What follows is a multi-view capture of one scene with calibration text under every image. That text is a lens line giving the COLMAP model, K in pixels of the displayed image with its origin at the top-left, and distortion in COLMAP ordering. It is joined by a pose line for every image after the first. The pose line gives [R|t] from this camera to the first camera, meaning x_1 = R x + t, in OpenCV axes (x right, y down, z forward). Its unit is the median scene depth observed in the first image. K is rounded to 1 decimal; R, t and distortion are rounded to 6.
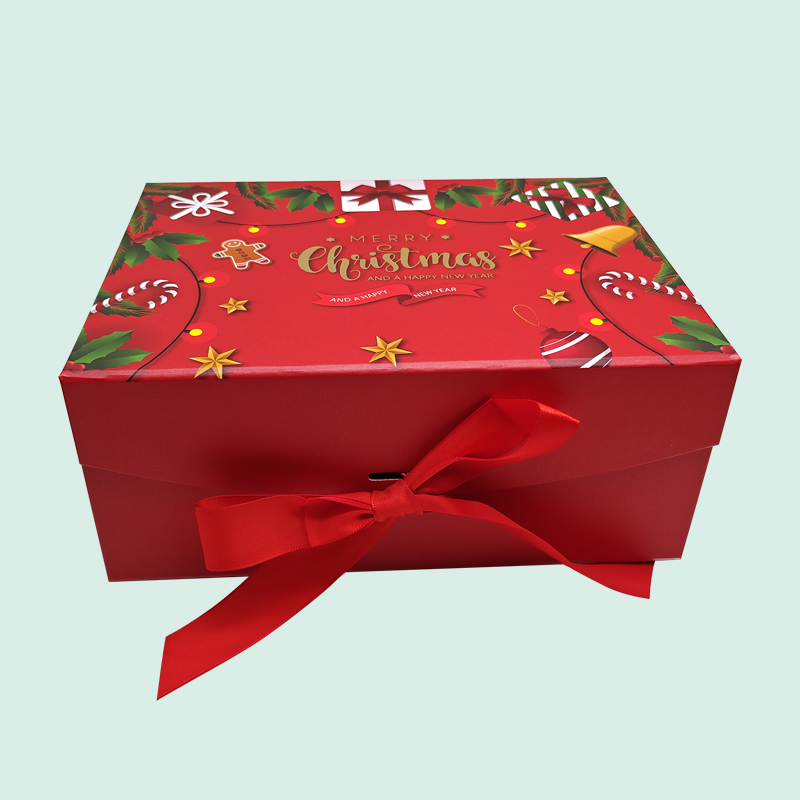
lens RADIAL K [[885.2, 0, 399.5], [0, 885.2, 433.2], [0, 0, 1]] dist [0.059363, -0.154375]
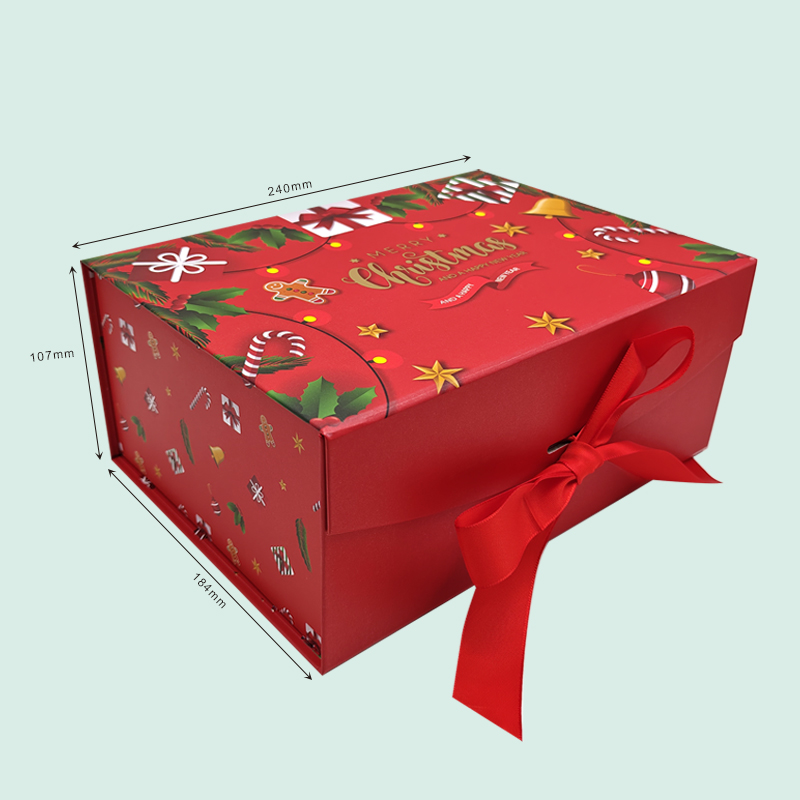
lens RADIAL K [[906.9, 0, 422.1], [0, 906.9, 400.1], [0, 0, 1]] dist [0.044062, -0.007786]
pose [[0.799369, -0.294855, 0.523516, -0.609288], [0.345343, 0.938476, 0.001256, -0.051024], [-0.491678, 0.179789, 0.852015, 0.141698]]
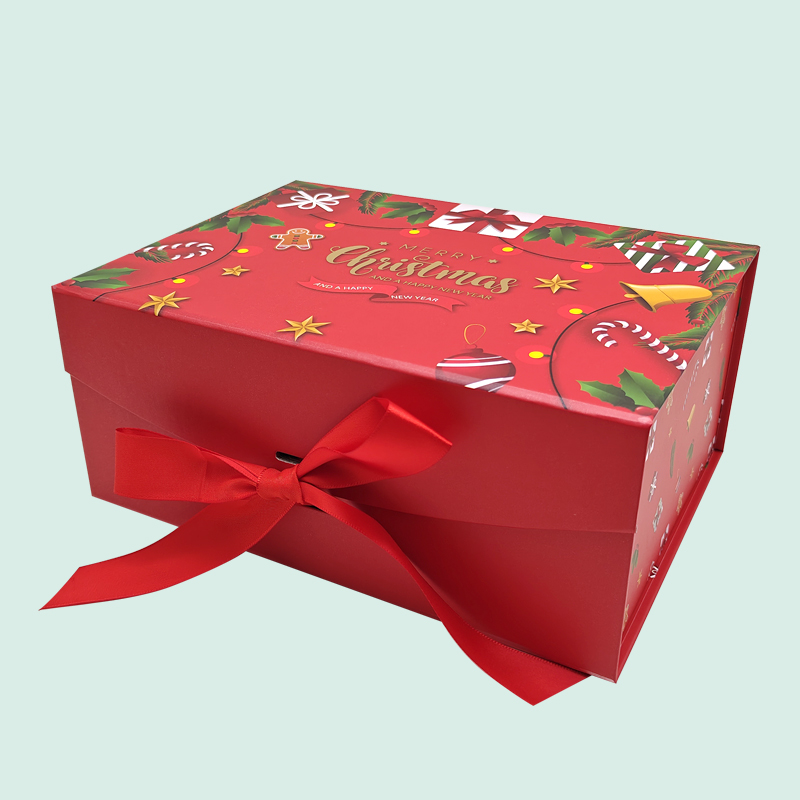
lens RADIAL K [[1013.4, 0, 341.4], [0, 1013.4, 370.3], [0, 0, 1]] dist [0.043186, -0.037650]
pose [[0.824817, 0.220961, -0.520435, 0.521609], [-0.313830, 0.944579, -0.096337, 0.040880], [0.470305, 0.242789, 0.848449, 0.053912]]
